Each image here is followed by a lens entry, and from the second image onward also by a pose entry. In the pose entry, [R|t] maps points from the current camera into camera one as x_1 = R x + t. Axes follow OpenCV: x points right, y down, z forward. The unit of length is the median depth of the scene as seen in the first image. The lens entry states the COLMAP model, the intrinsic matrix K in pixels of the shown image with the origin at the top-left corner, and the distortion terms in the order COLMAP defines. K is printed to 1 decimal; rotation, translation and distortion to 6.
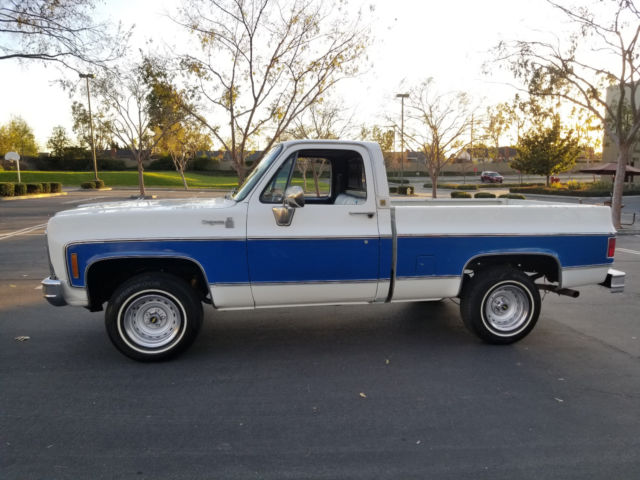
lens RADIAL K [[522.0, 0, 331.7], [0, 522.0, 238.6], [0, 0, 1]] dist [0.094333, -0.200028]
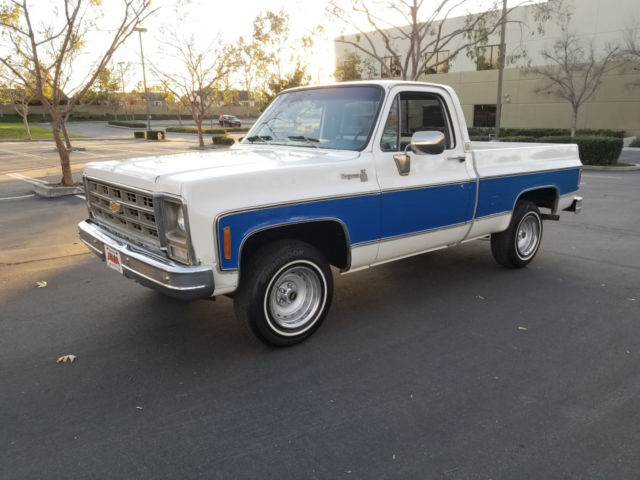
lens RADIAL K [[522.0, 0, 331.7], [0, 522.0, 238.6], [0, 0, 1]] dist [0.094333, -0.200028]
pose [[0.854358, -0.119021, 0.505871, -0.091885], [0.065982, 0.990386, 0.121581, -0.004587], [-0.515478, -0.070495, 0.853998, 0.033962]]
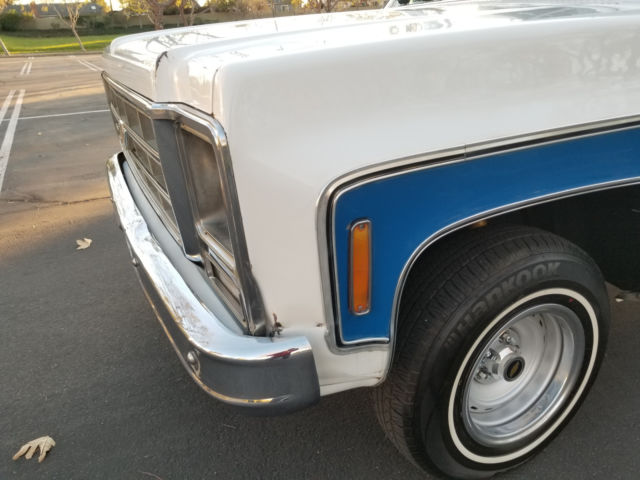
lens RADIAL K [[509.5, 0, 320.0], [0, 509.5, 240.0], [0, 0, 1]] dist [0.000365, -0.002022]
pose [[0.956076, -0.150075, 0.251784, -0.069532], [0.077486, 0.957832, 0.276683, -0.003274], [-0.282691, -0.245020, 0.927390, 0.098586]]
